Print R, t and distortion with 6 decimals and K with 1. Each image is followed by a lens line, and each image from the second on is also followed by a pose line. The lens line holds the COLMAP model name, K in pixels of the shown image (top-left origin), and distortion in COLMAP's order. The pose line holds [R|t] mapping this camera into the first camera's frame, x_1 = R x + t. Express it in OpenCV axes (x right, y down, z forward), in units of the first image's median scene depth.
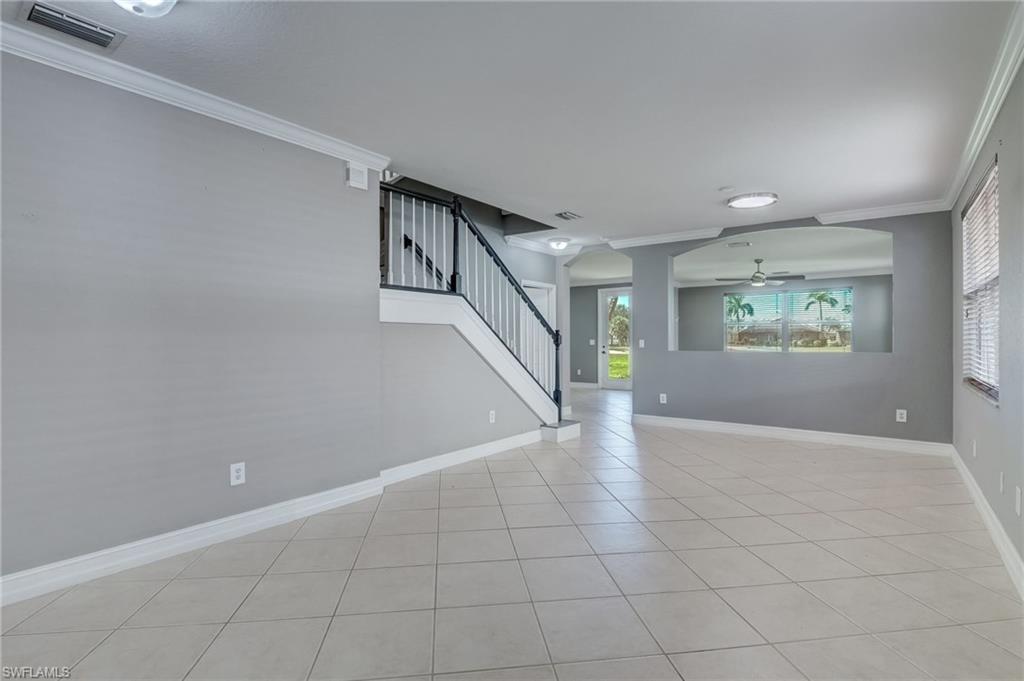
lens RADIAL K [[504.6, 0, 512.0], [0, 504.6, 340.5], [0, 0, 1]] dist [-0.031507, 0.029808]
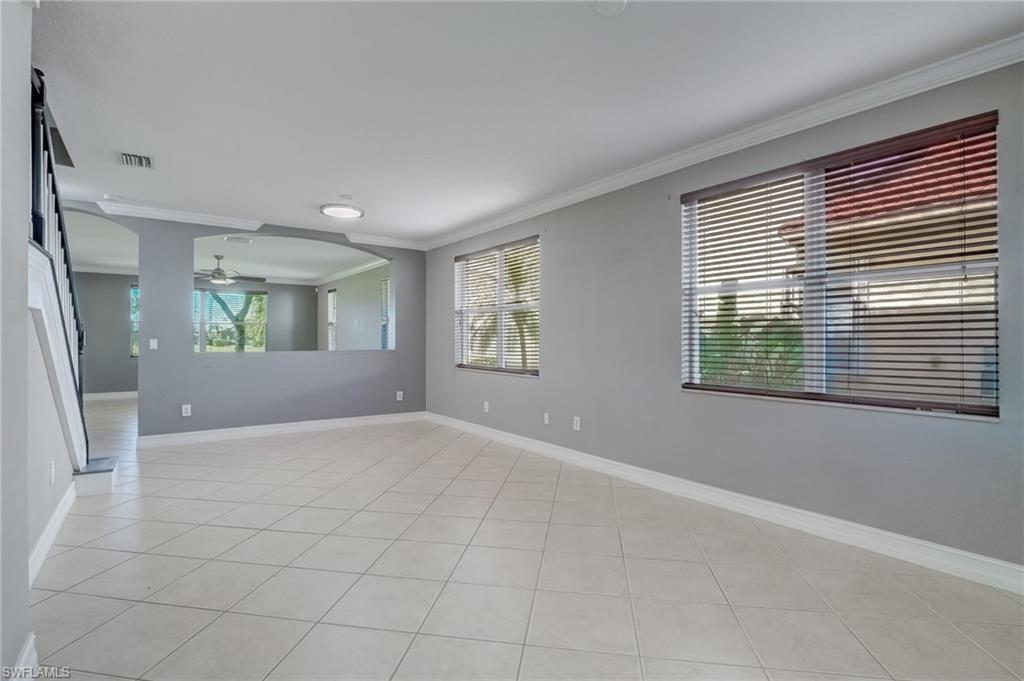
lens RADIAL K [[504.6, 0, 512.0], [0, 504.6, 340.5], [0, 0, 1]] dist [-0.031507, 0.029808]
pose [[0.289004, -0.000581, 0.957328, -0.322807], [-0.000768, 0.999999, 0.000838, -0.001095], [-0.957328, -0.000977, 0.289003, 0.234054]]
